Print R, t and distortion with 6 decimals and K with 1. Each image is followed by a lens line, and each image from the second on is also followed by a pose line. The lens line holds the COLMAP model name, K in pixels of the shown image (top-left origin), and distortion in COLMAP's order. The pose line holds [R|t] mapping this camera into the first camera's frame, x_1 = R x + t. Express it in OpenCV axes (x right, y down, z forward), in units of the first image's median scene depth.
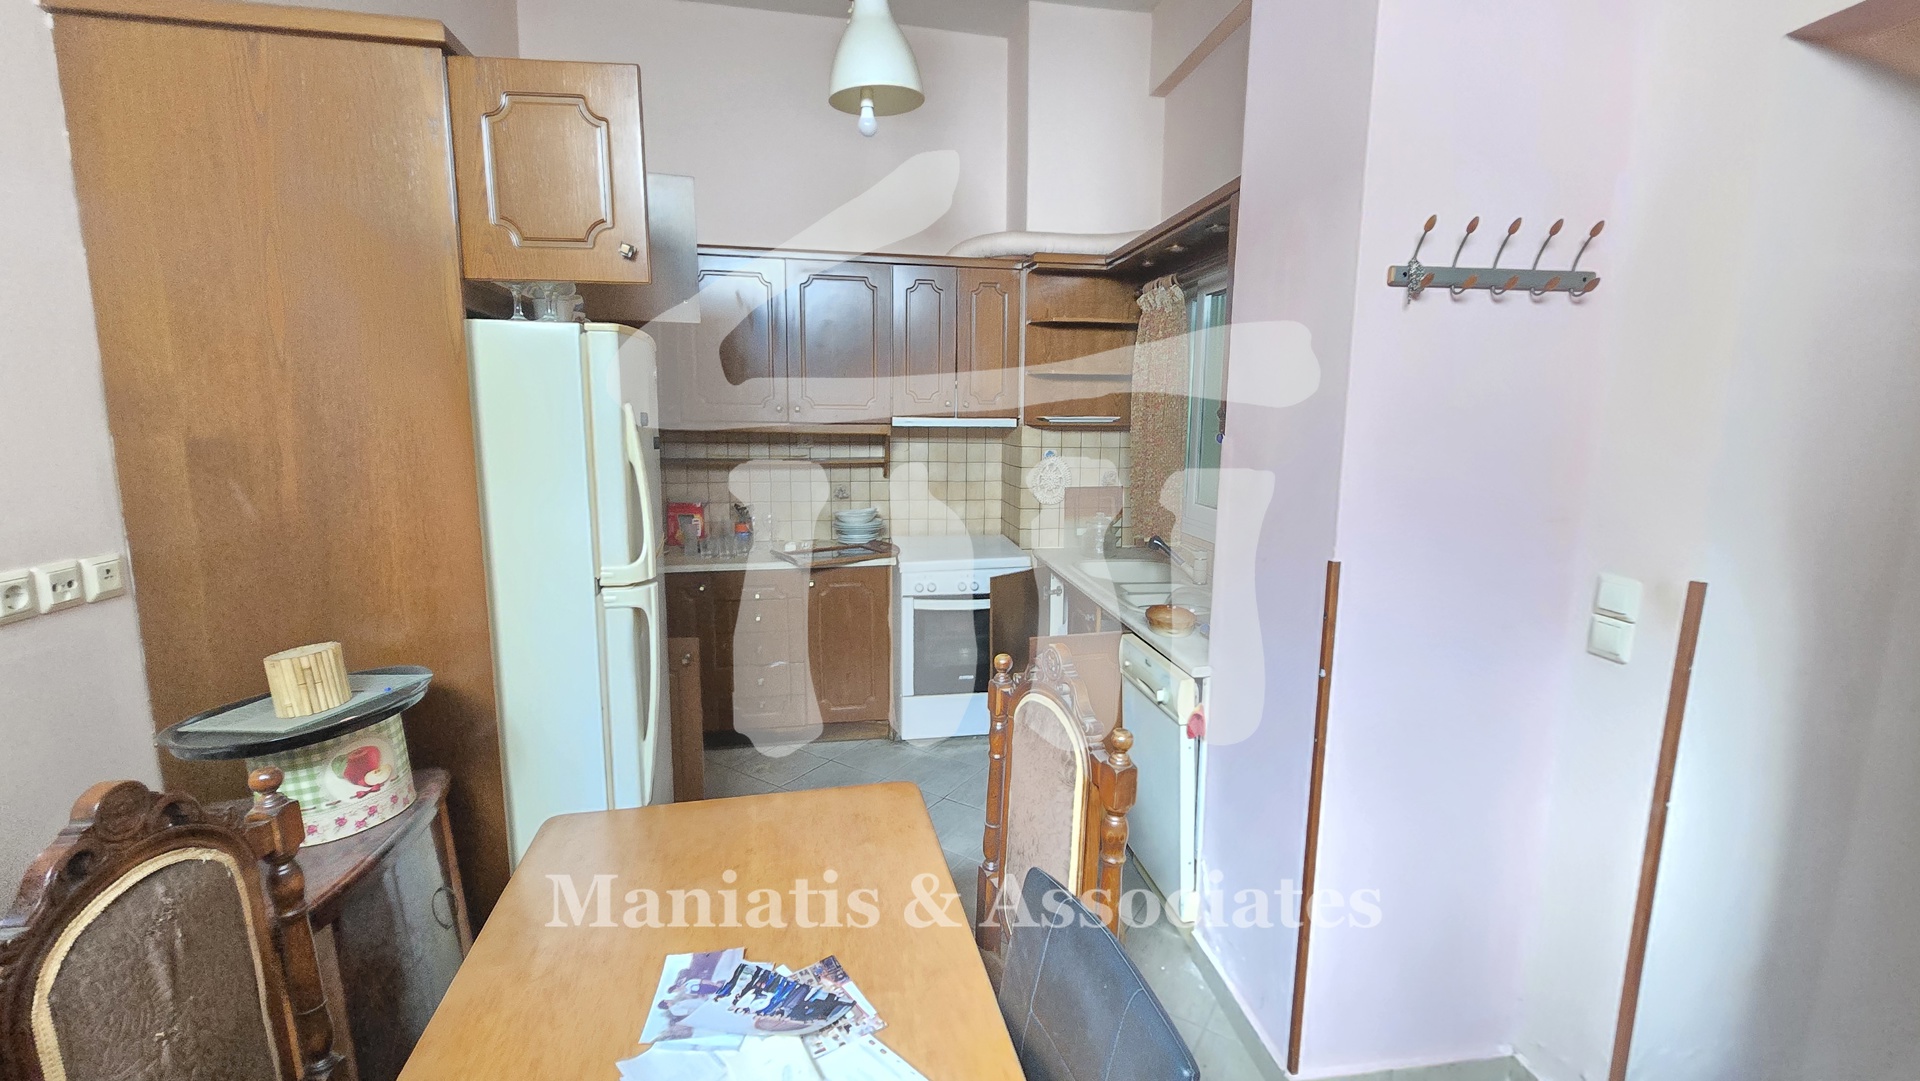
lens RADIAL K [[800.8, 0, 955.9], [0, 800.8, 542.0], [0, 0, 1]] dist [-0.000641, 0.000446]
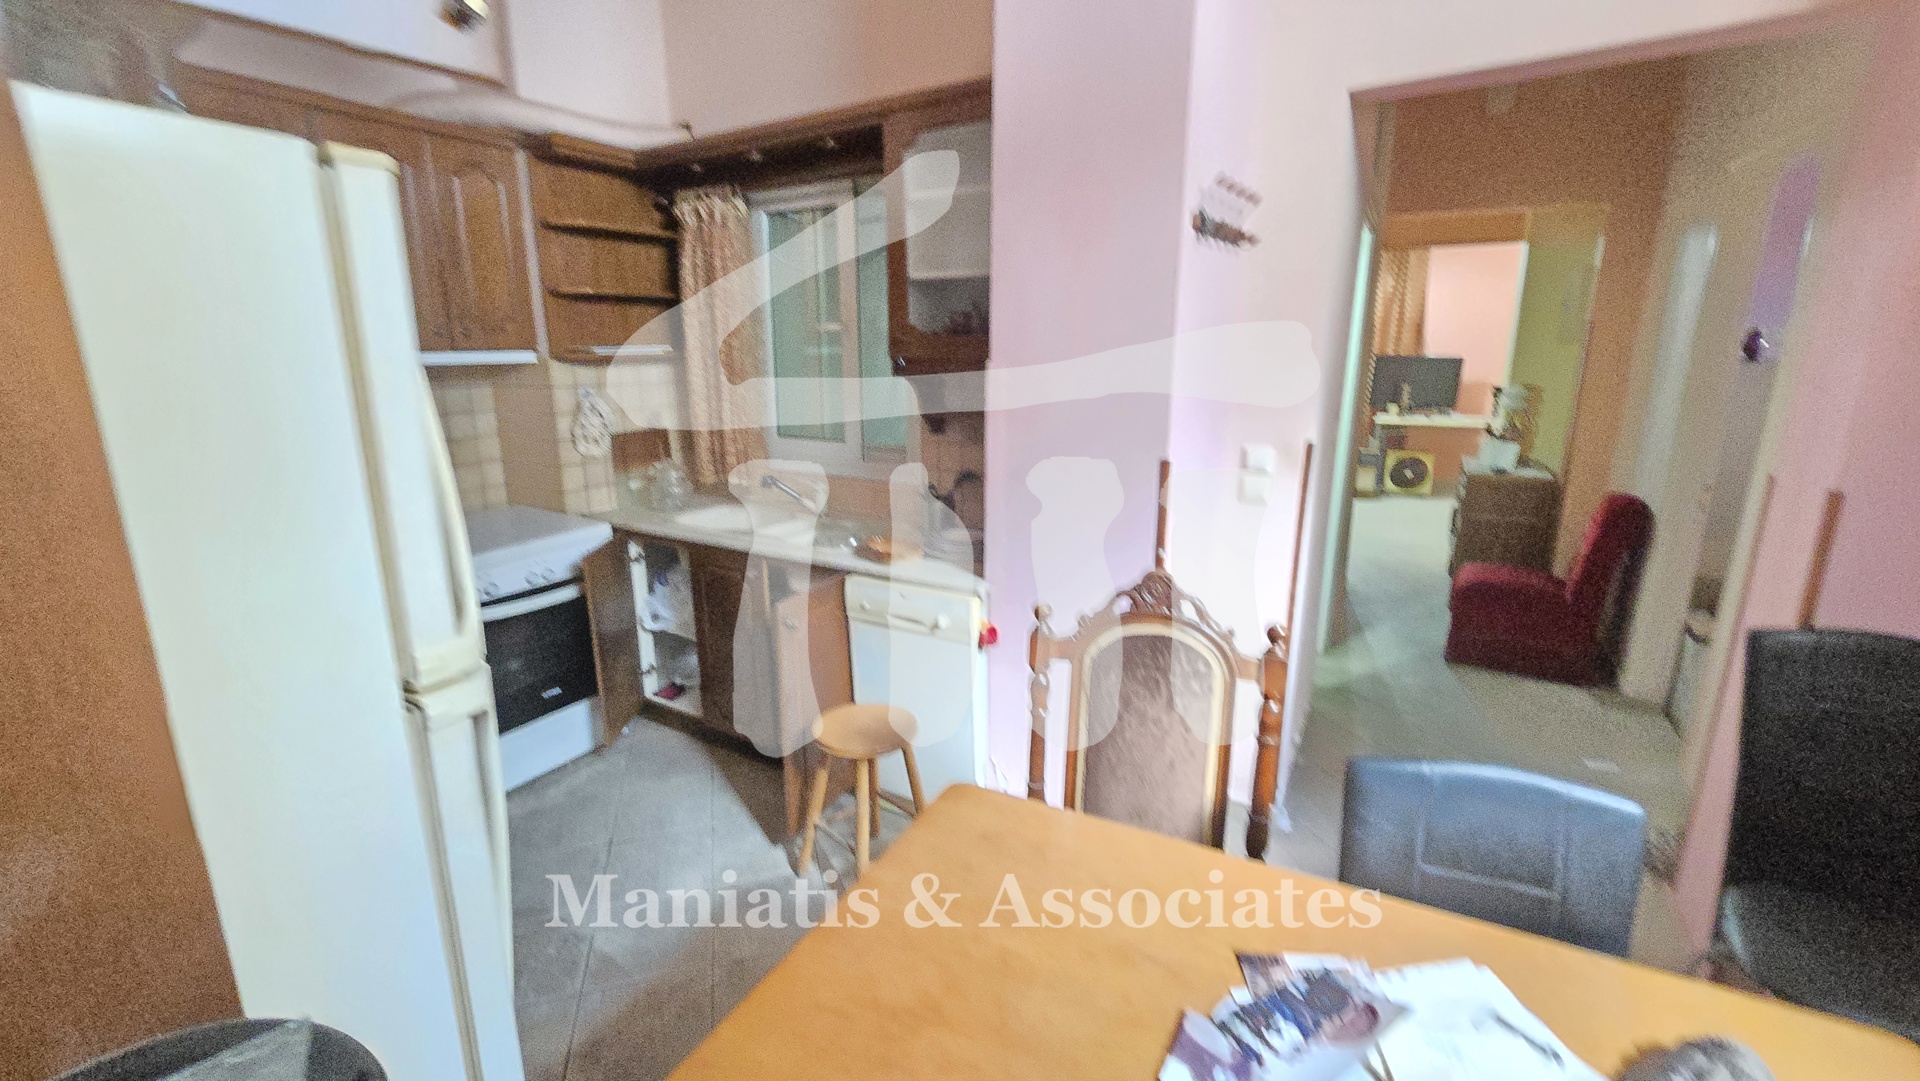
lens RADIAL K [[800.8, 0, 956.7], [0, 800.8, 535.9], [0, 0, 1]] dist [-0.000641, 0.000446]
pose [[0.637203, -0.193910, 0.745903, -0.311291], [0.137537, 0.980905, 0.137509, -0.034075], [-0.758325, 0.014968, 0.651705, 0.218557]]
